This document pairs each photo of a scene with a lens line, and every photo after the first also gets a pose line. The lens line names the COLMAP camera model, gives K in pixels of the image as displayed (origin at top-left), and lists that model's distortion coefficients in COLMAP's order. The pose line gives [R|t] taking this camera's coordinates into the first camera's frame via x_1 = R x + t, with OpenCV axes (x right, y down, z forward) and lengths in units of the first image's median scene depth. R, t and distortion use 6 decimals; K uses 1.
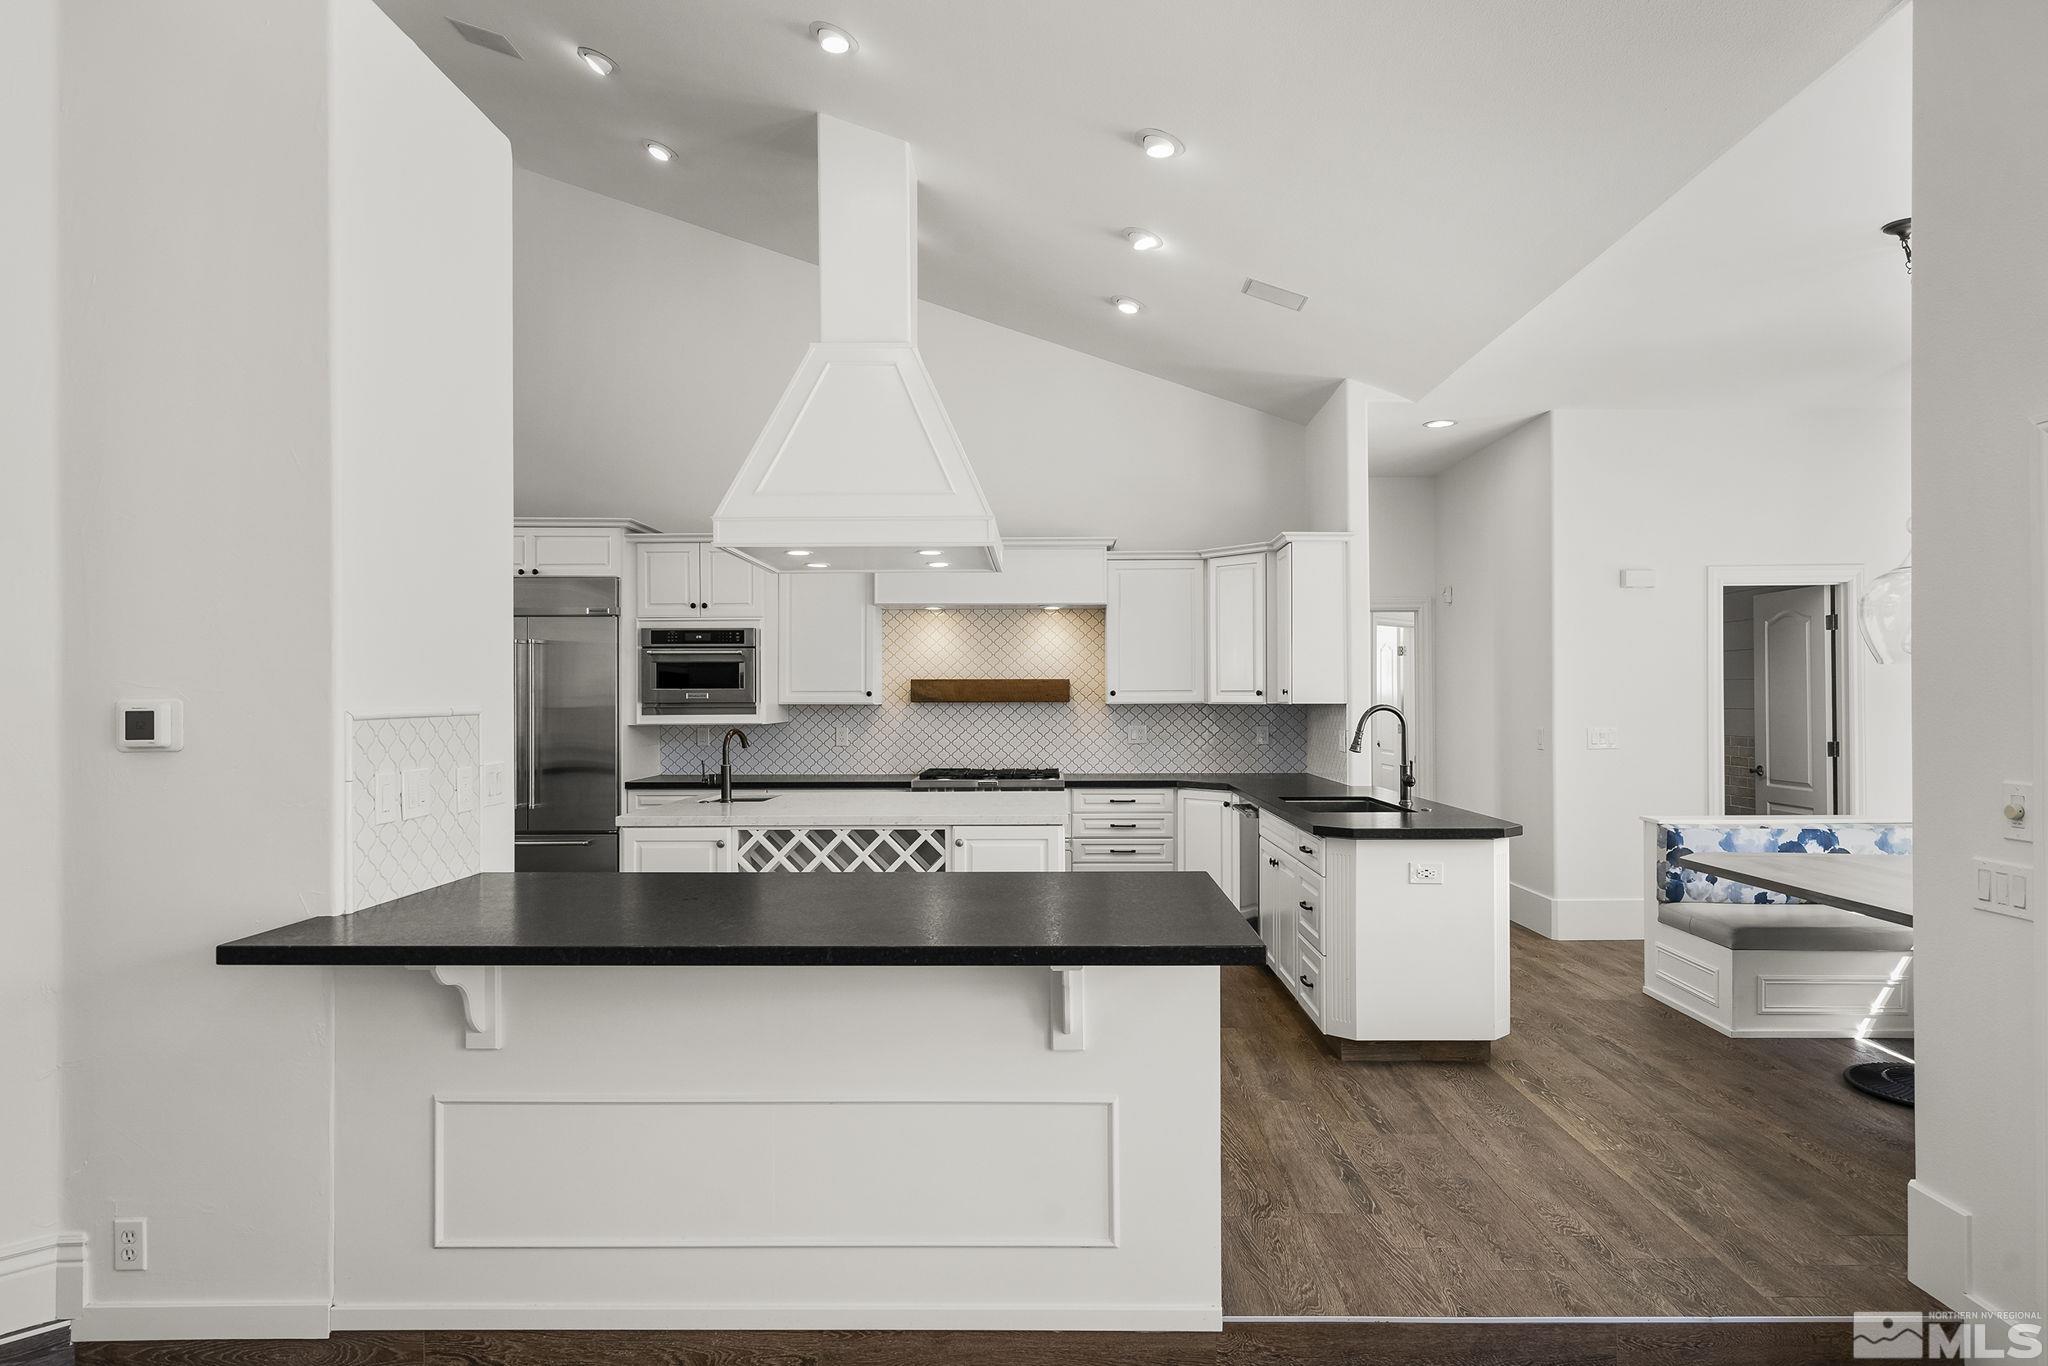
lens RADIAL K [[1086.2, 0, 1015.8], [0, 1086.2, 693.2], [0, 0, 1]] dist [0.001813, 0.001681]
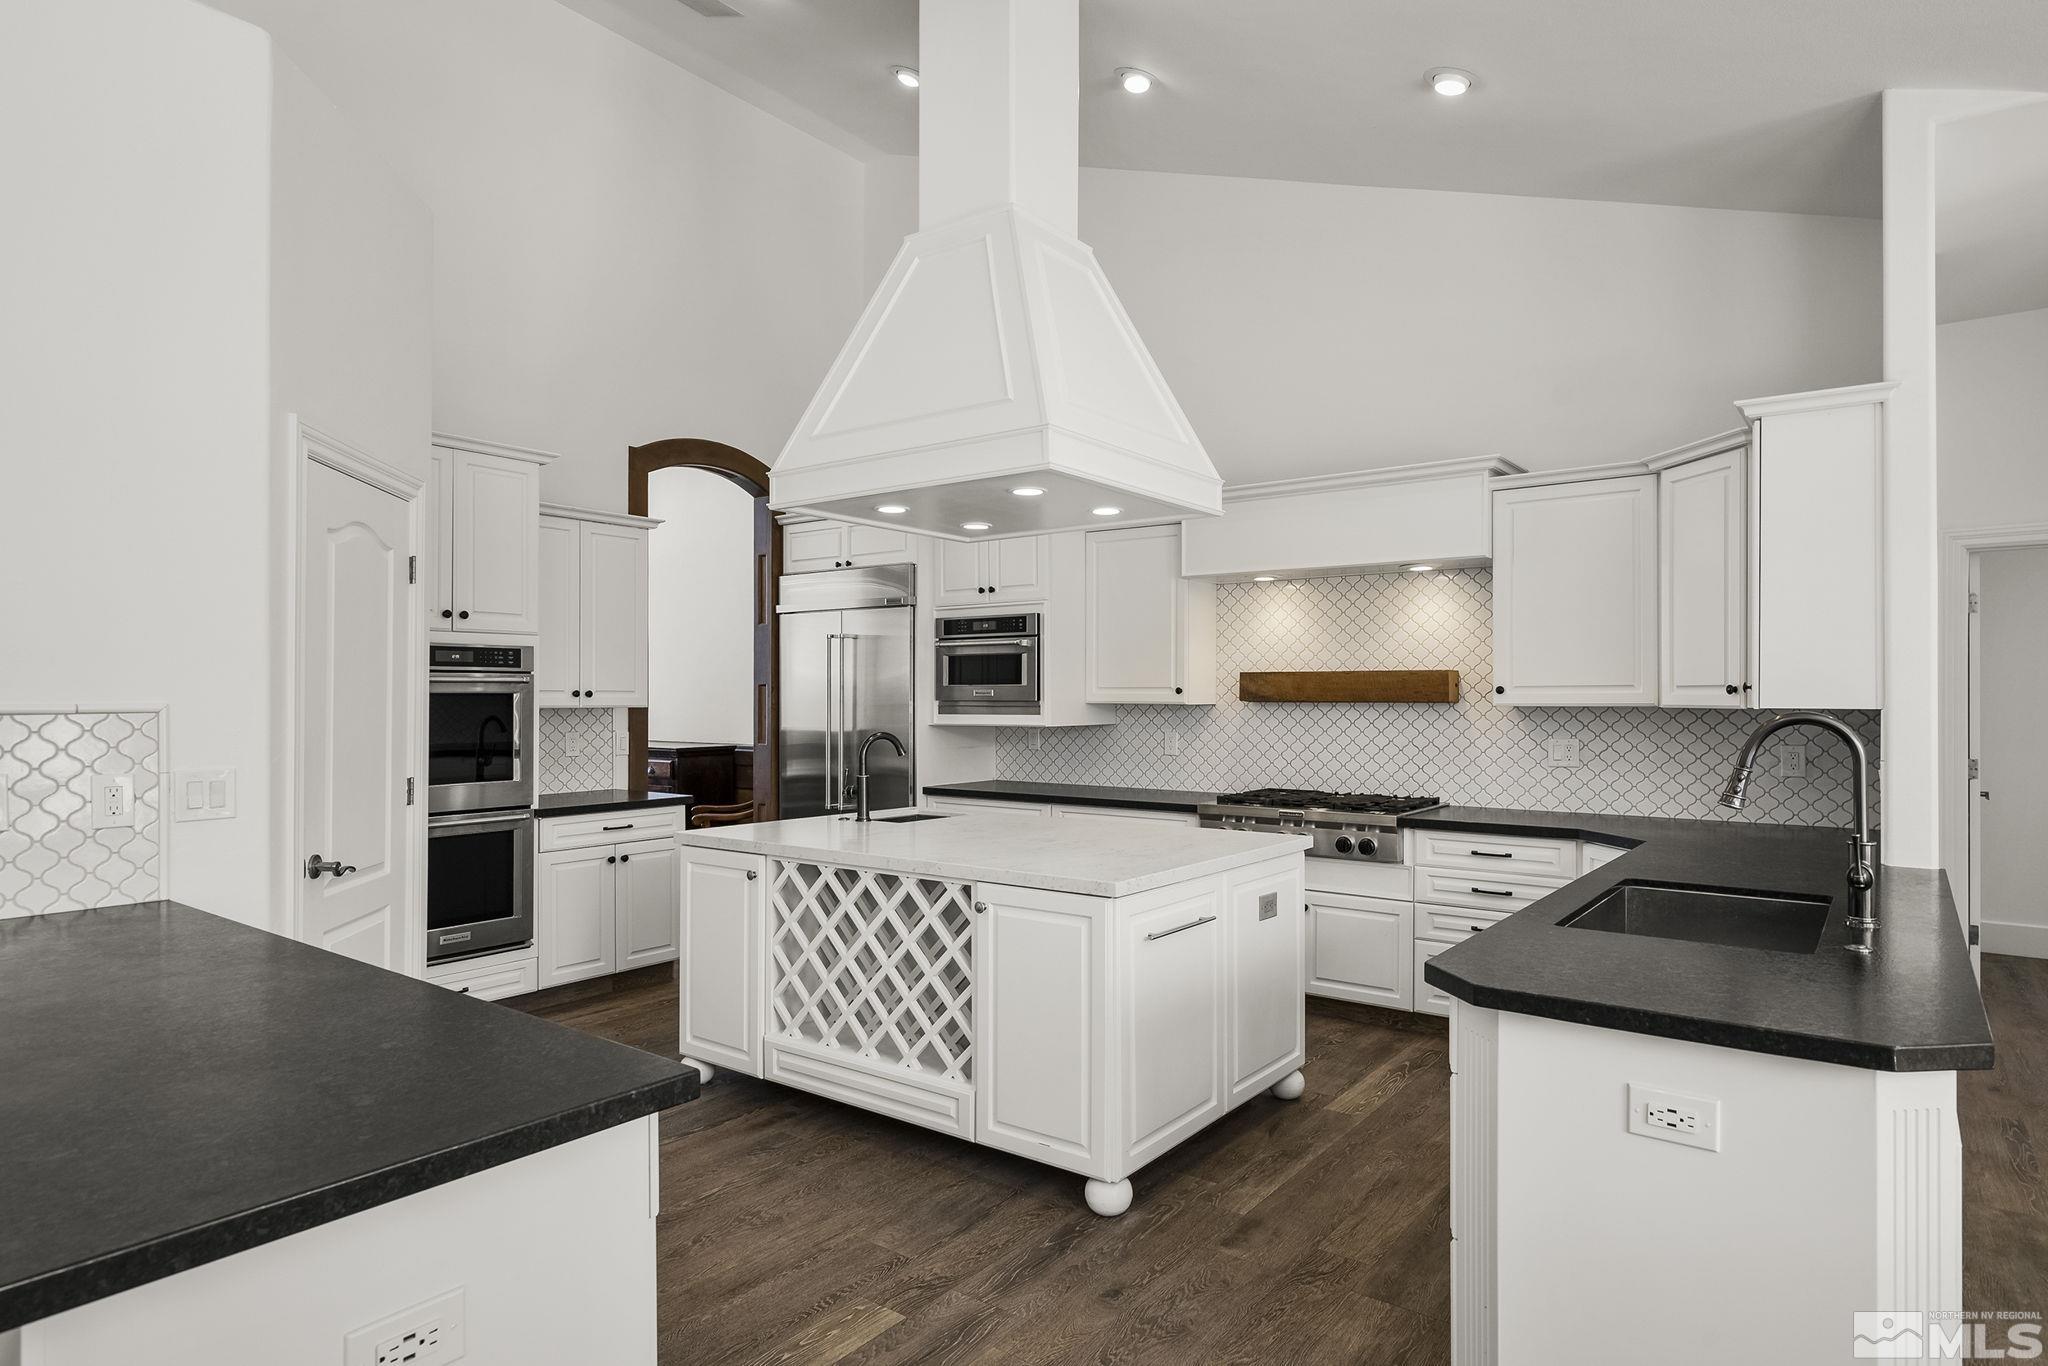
lens RADIAL K [[1086.2, 0, 1015.8], [0, 1086.2, 693.2], [0, 0, 1]] dist [0.001813, 0.001681]
pose [[0.826878, 0.001858, -0.562379, 0.208382], [-0.001807, 0.999998, 0.000647, 0.002009], [0.562379, 0.000481, 0.826879, 0.269915]]
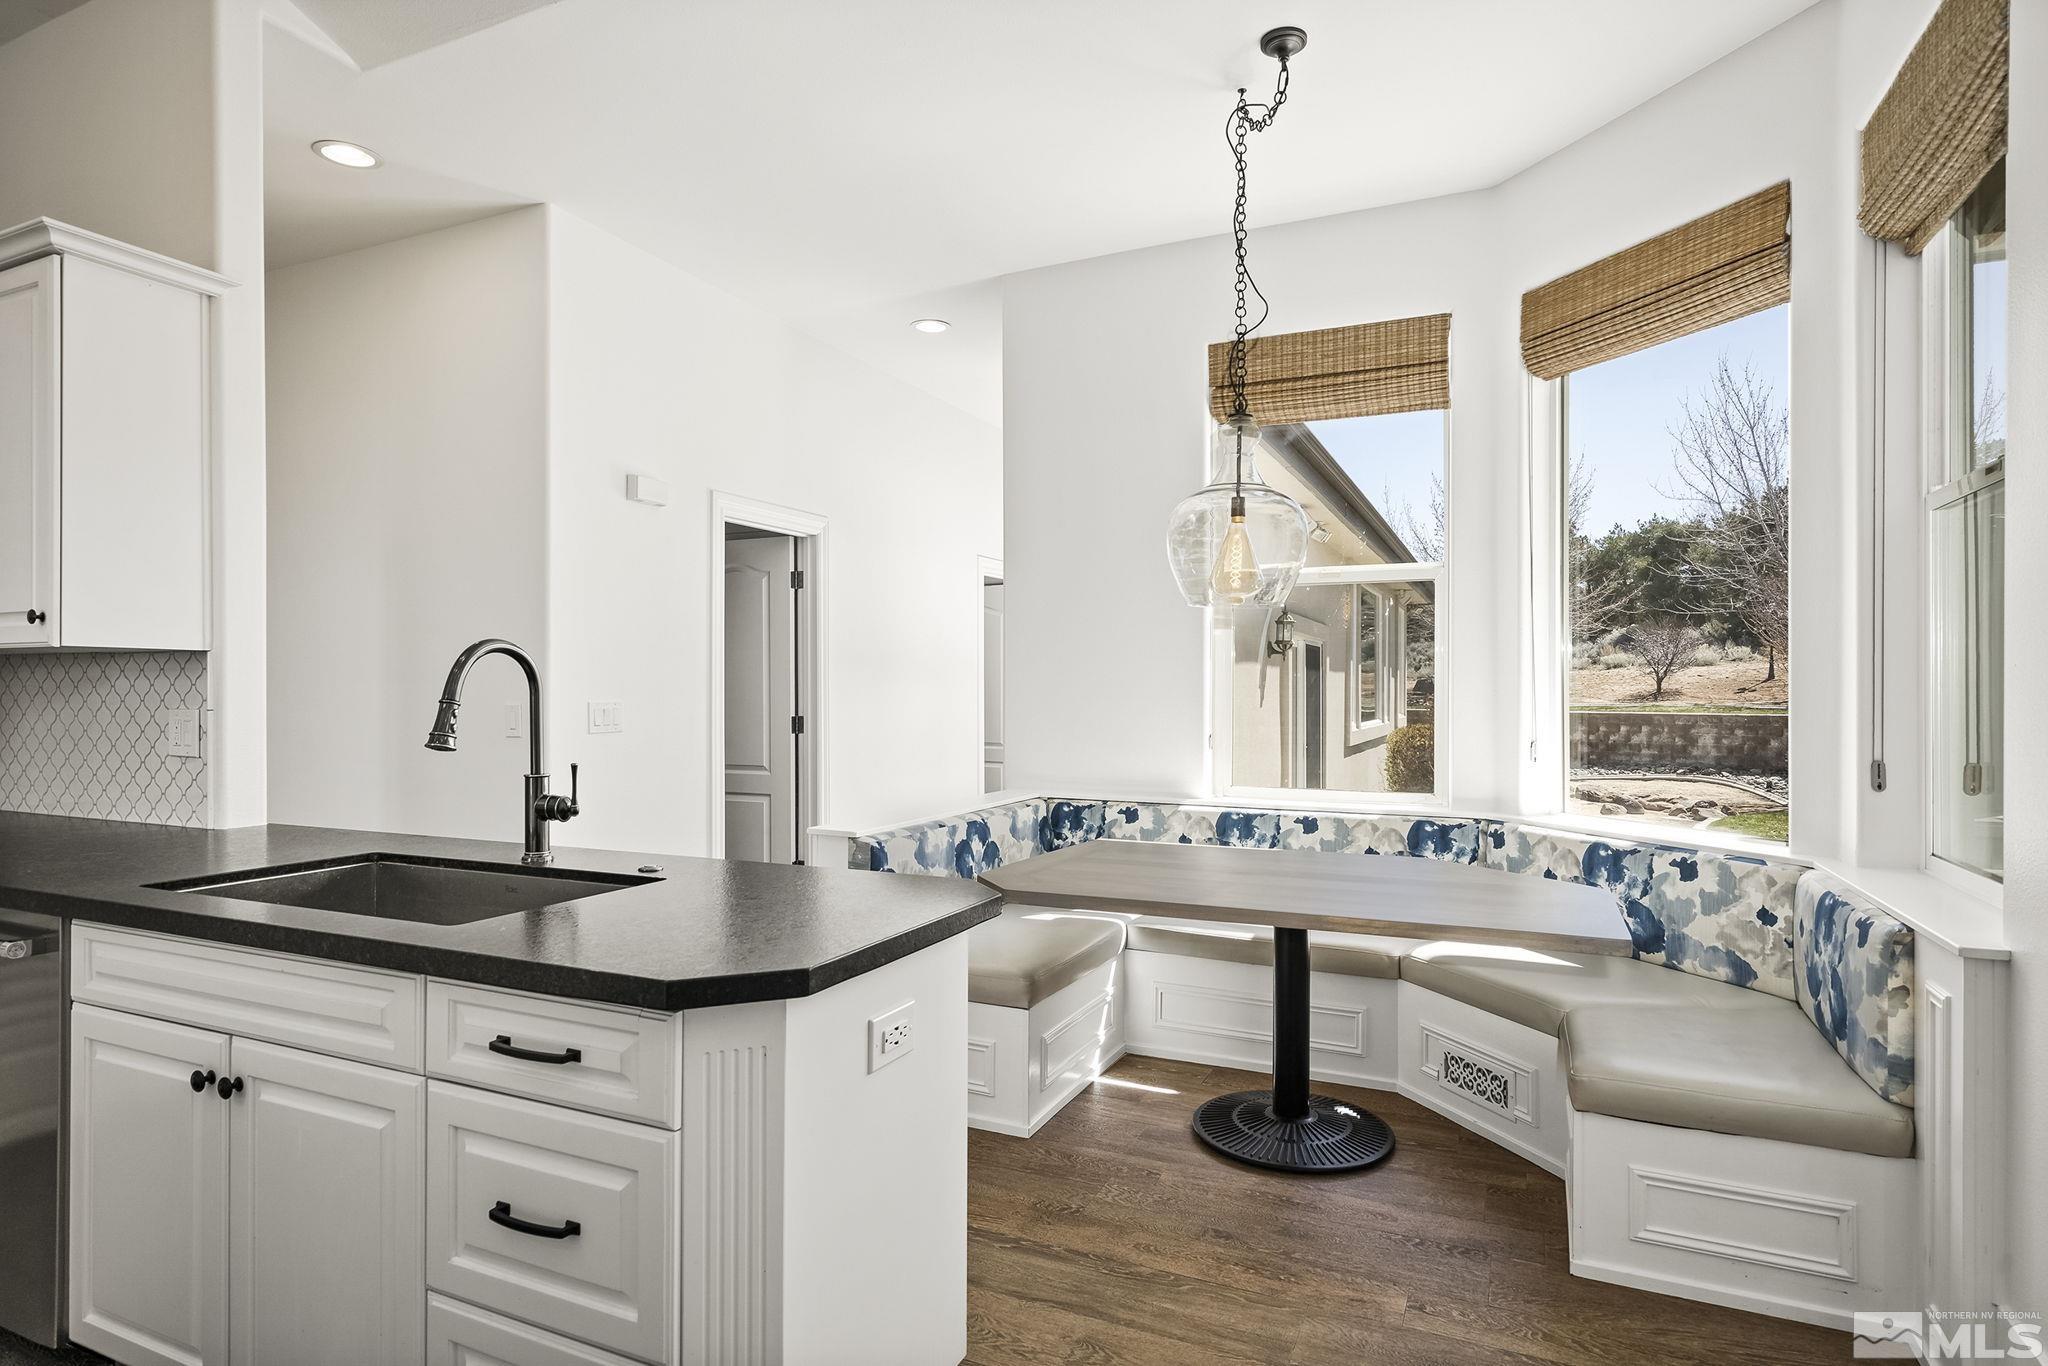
lens RADIAL K [[1086.2, 0, 1015.8], [0, 1086.2, 693.2], [0, 0, 1]] dist [0.001813, 0.001681]
pose [[0.386045, 0.003647, 0.922473, 0.010704], [-0.011008, 0.999939, 0.000654, 0.019512], [-0.922414, -0.010407, 0.386062, 0.419064]]
